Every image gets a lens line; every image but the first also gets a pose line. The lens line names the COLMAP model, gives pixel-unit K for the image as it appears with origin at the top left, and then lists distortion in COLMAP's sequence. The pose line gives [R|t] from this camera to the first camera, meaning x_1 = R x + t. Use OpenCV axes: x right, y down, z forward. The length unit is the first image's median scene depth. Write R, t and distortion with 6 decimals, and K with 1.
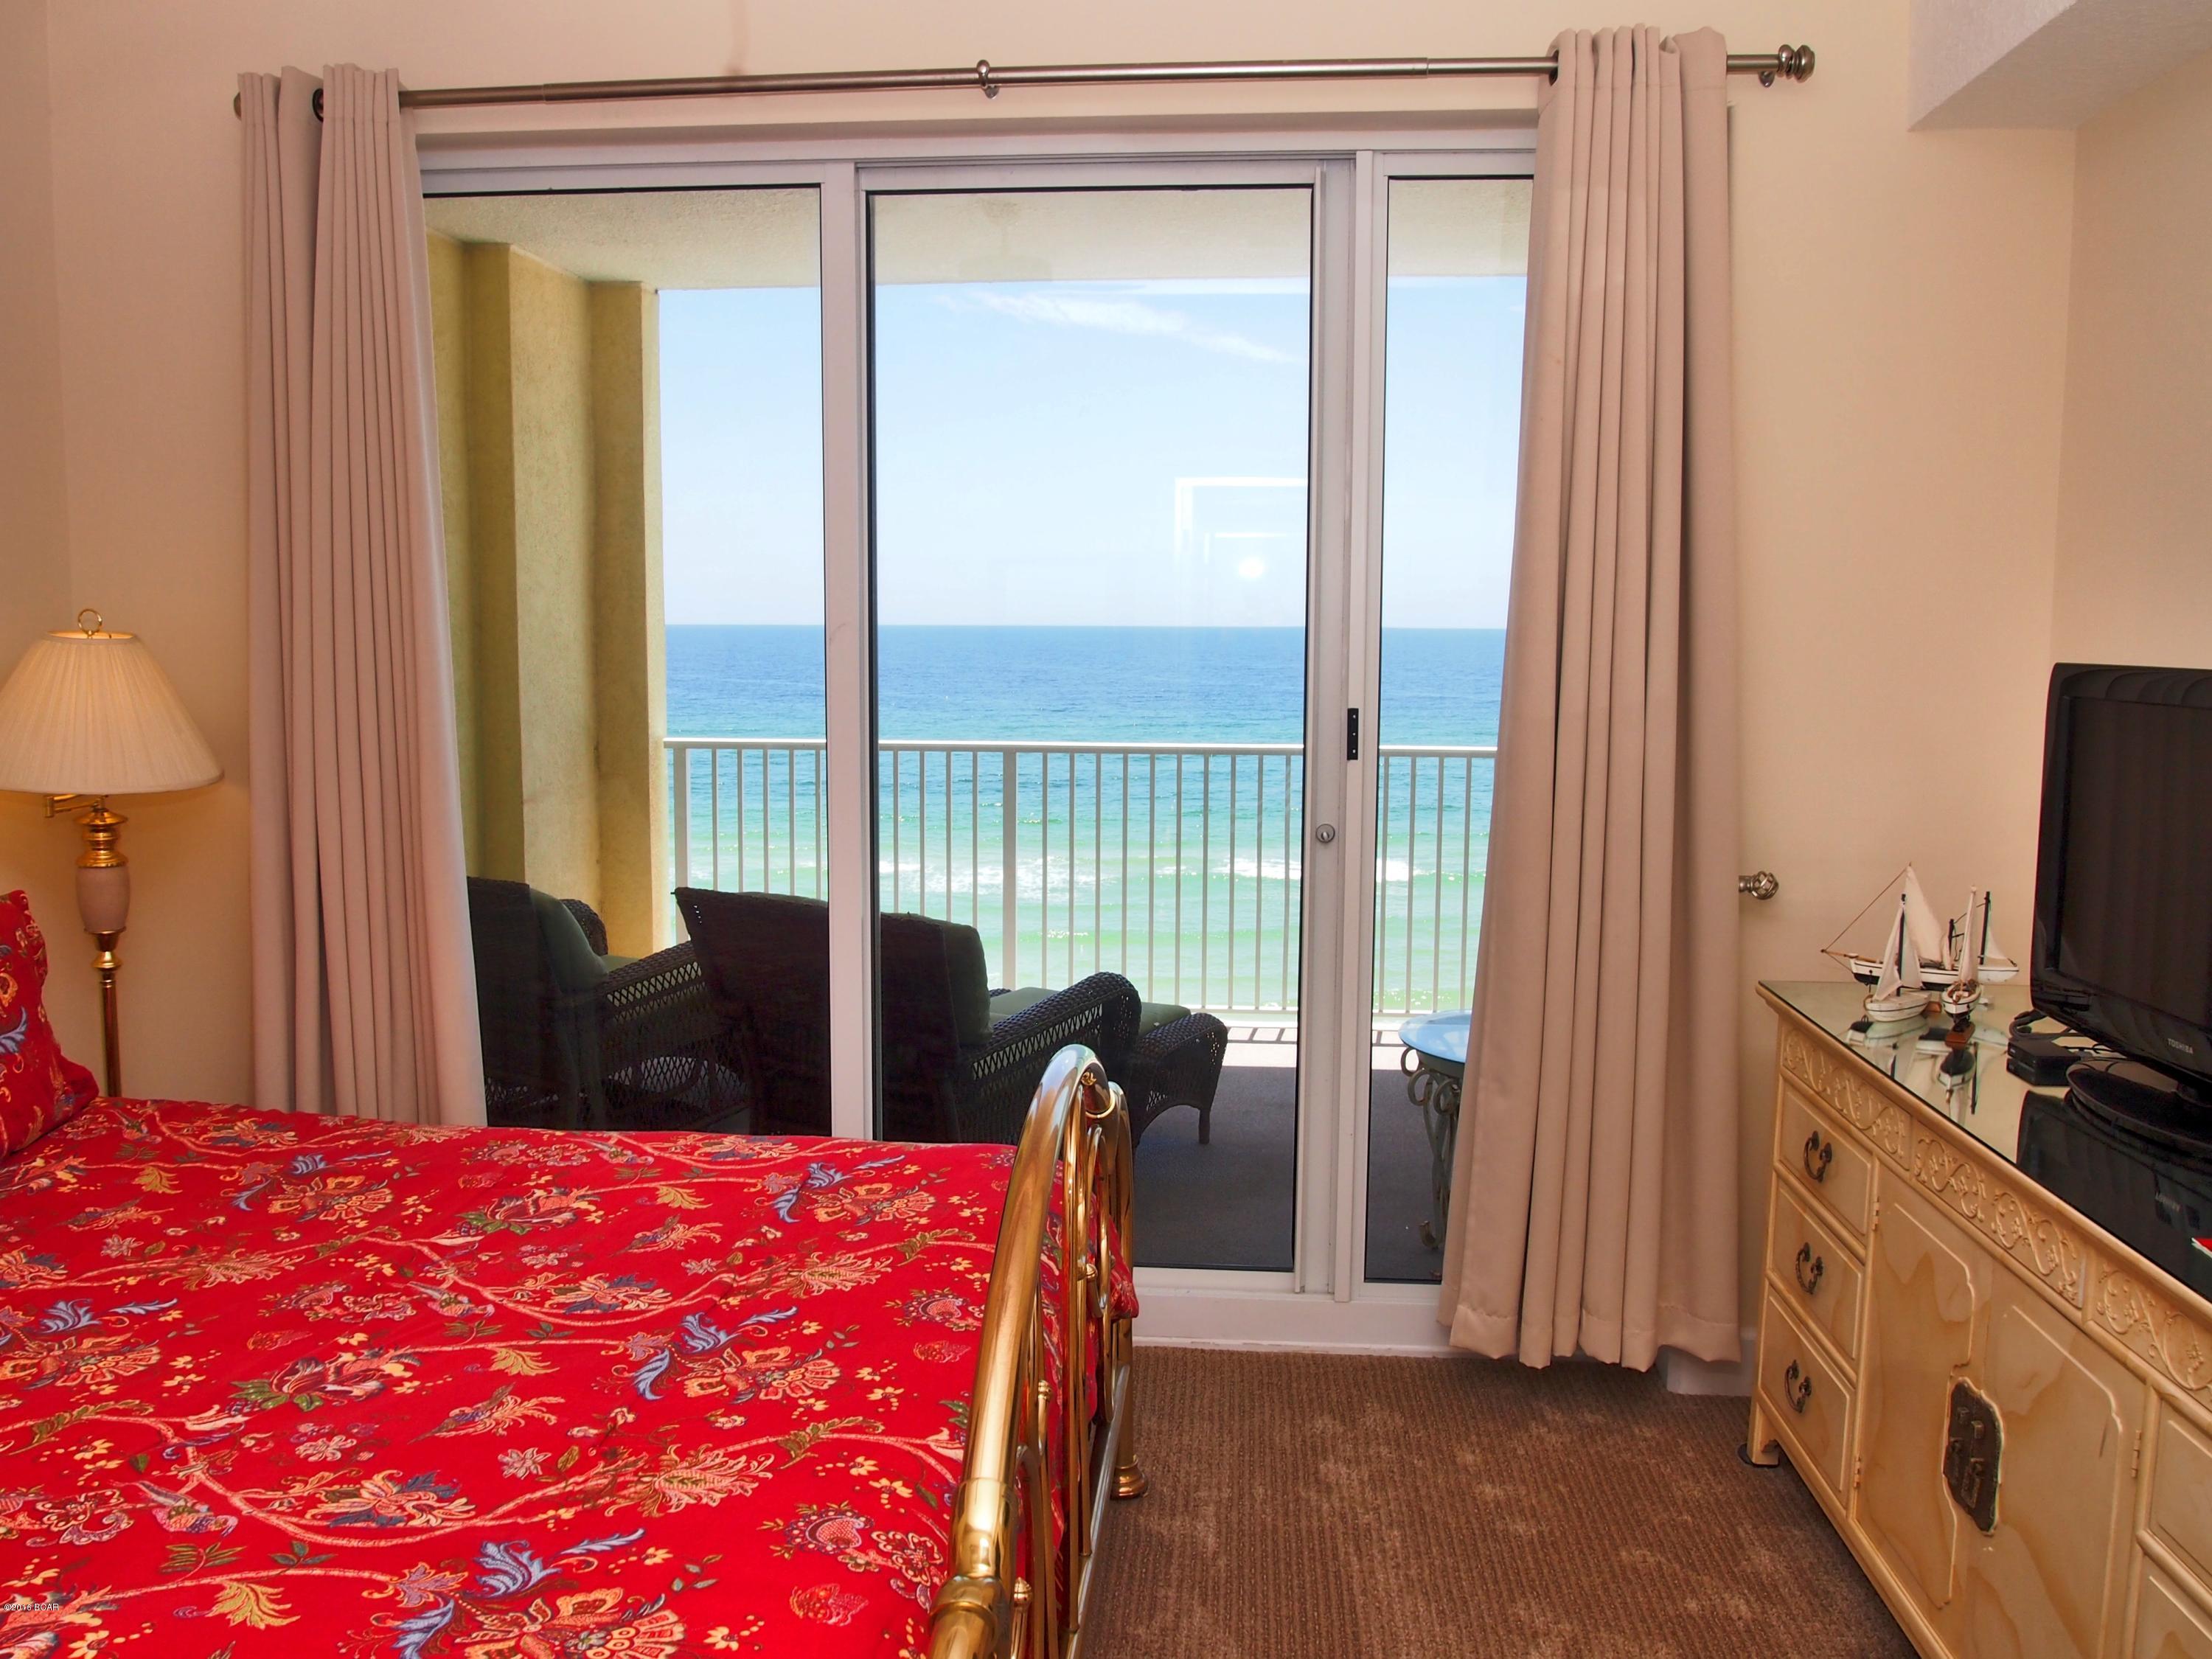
lens RADIAL K [[1817.8, 0, 1087.1], [0, 1817.8, 828.8], [0, 0, 1]] dist [-0.042840, -0.008755]
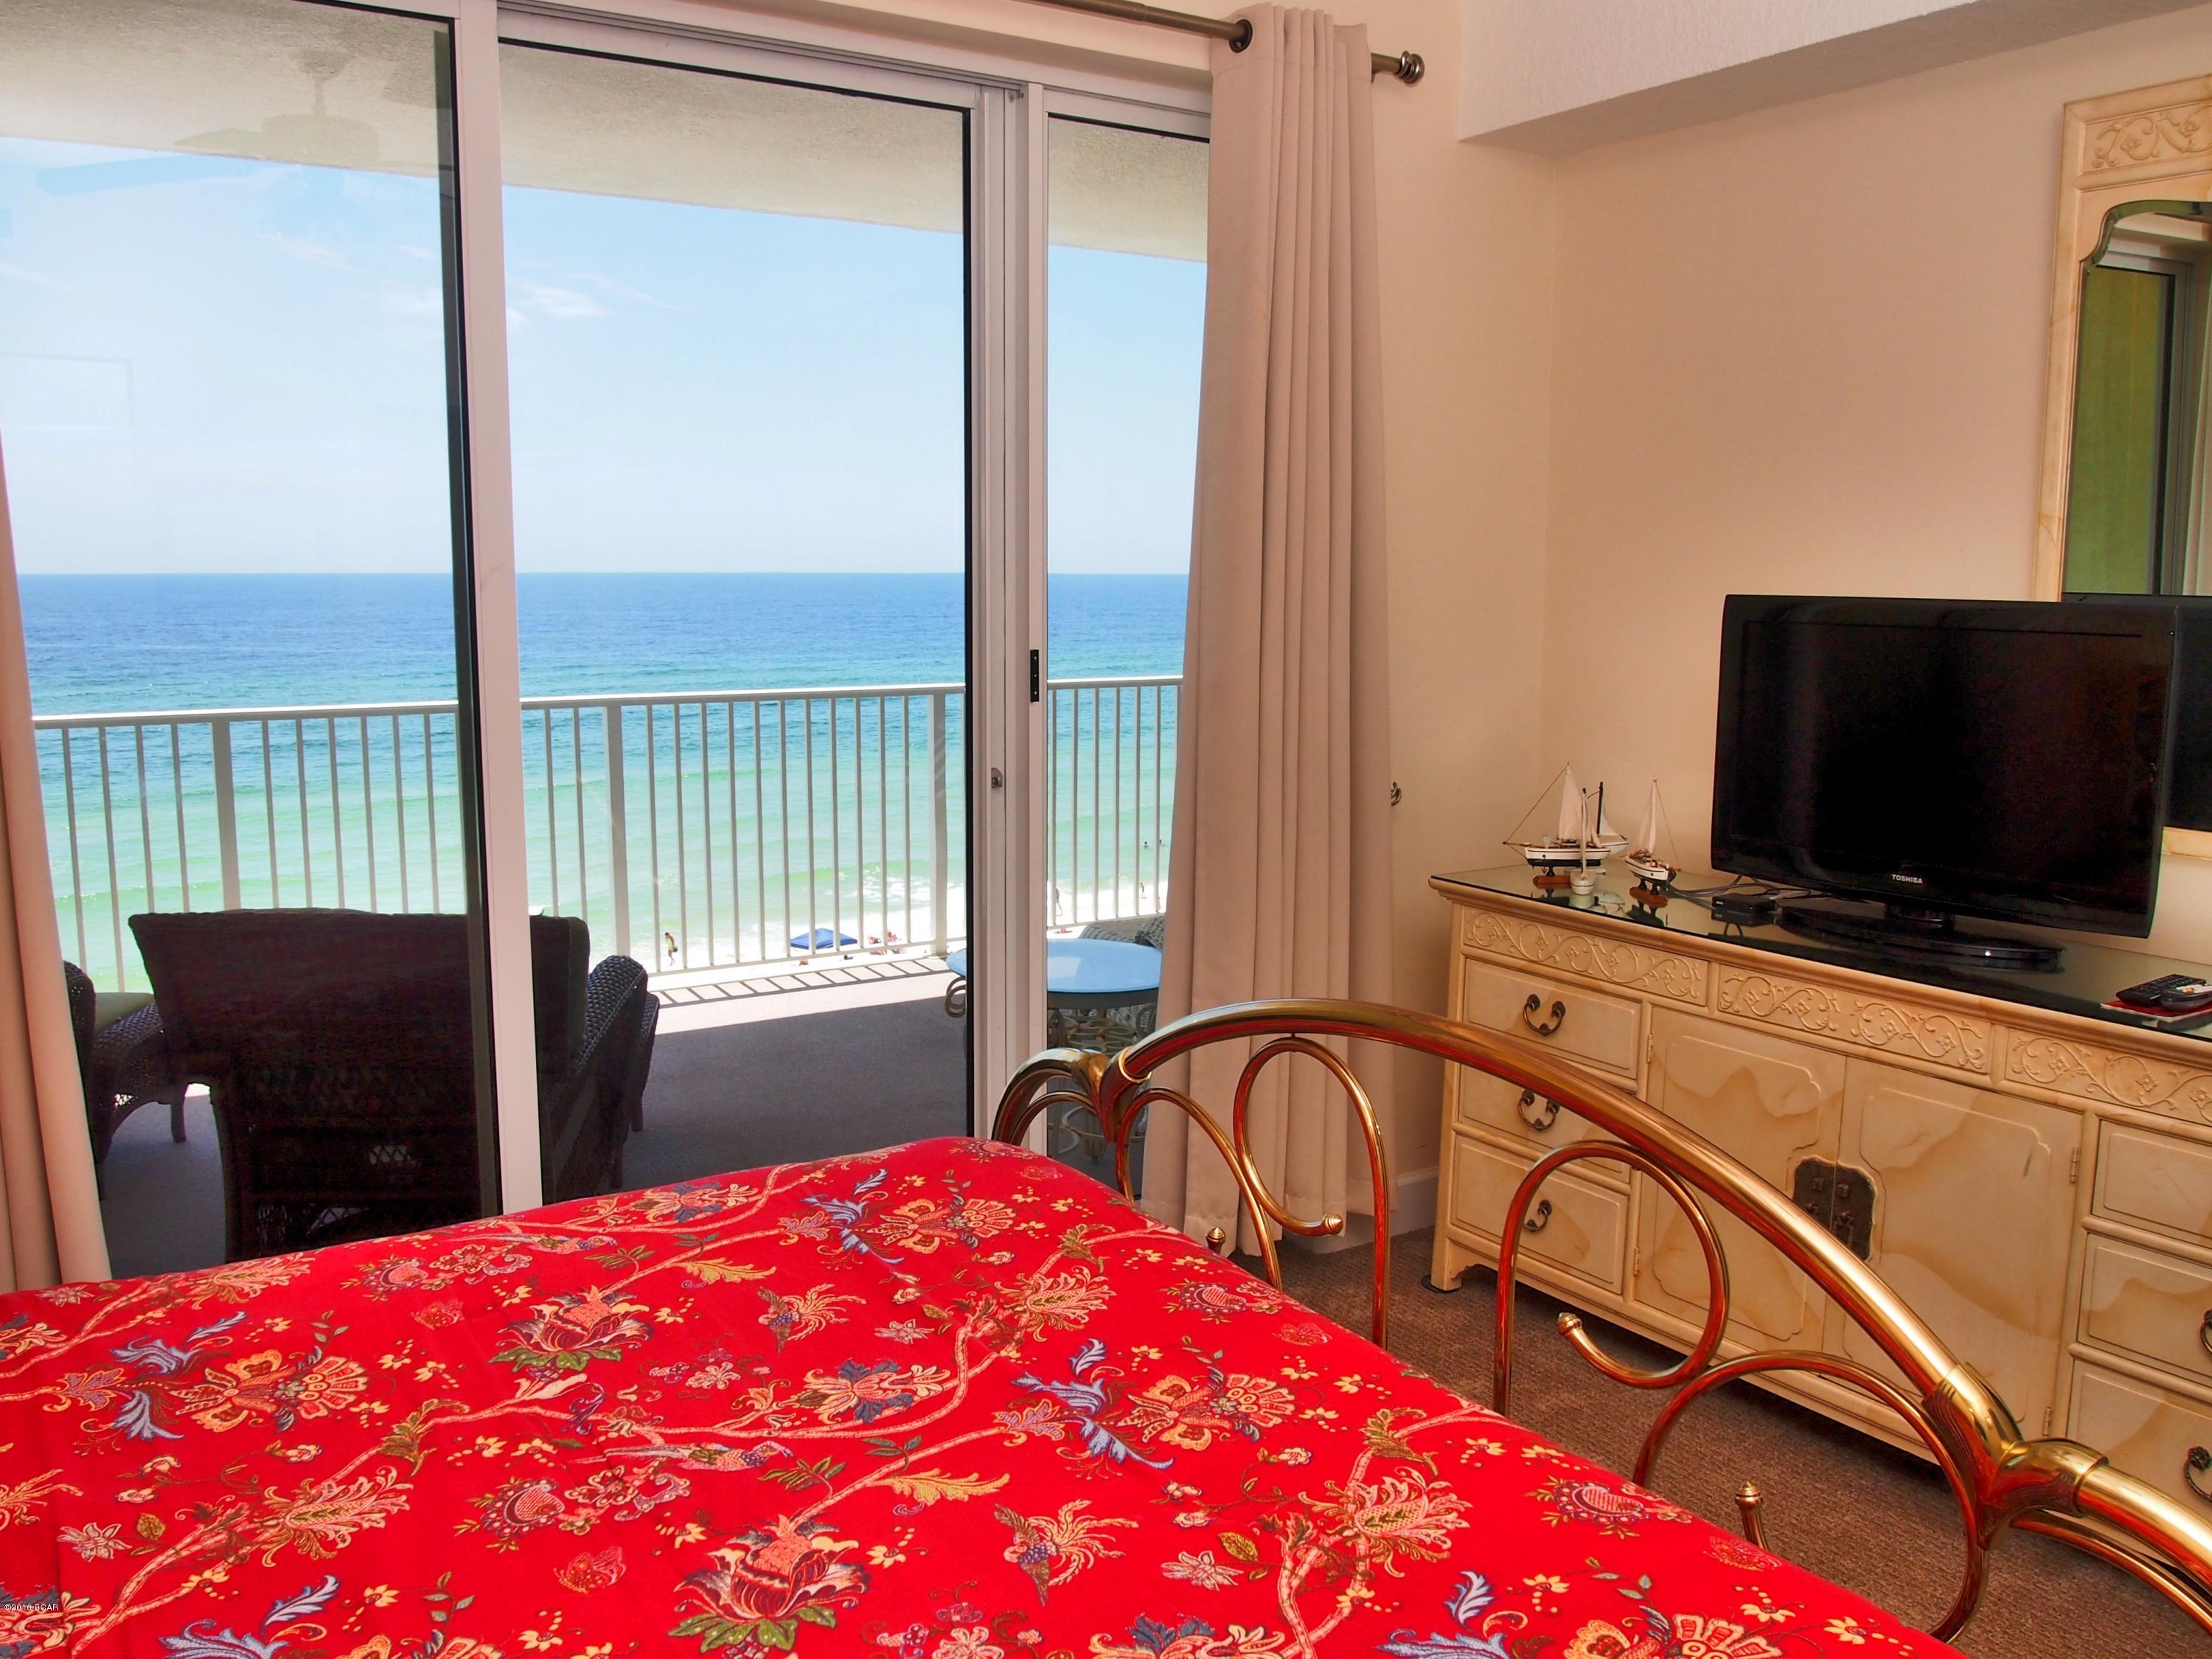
lens RADIAL K [[1845.4, 0, 1110.1], [0, 1845.4, 839.3], [0, 0, 1]] dist [-0.069048, 0.022535]
pose [[0.777763, -0.090373, 0.622027, -0.582618], [0.070463, 0.995908, 0.056589, -0.018254], [-0.624596, -0.000183, 0.780948, 0.269013]]
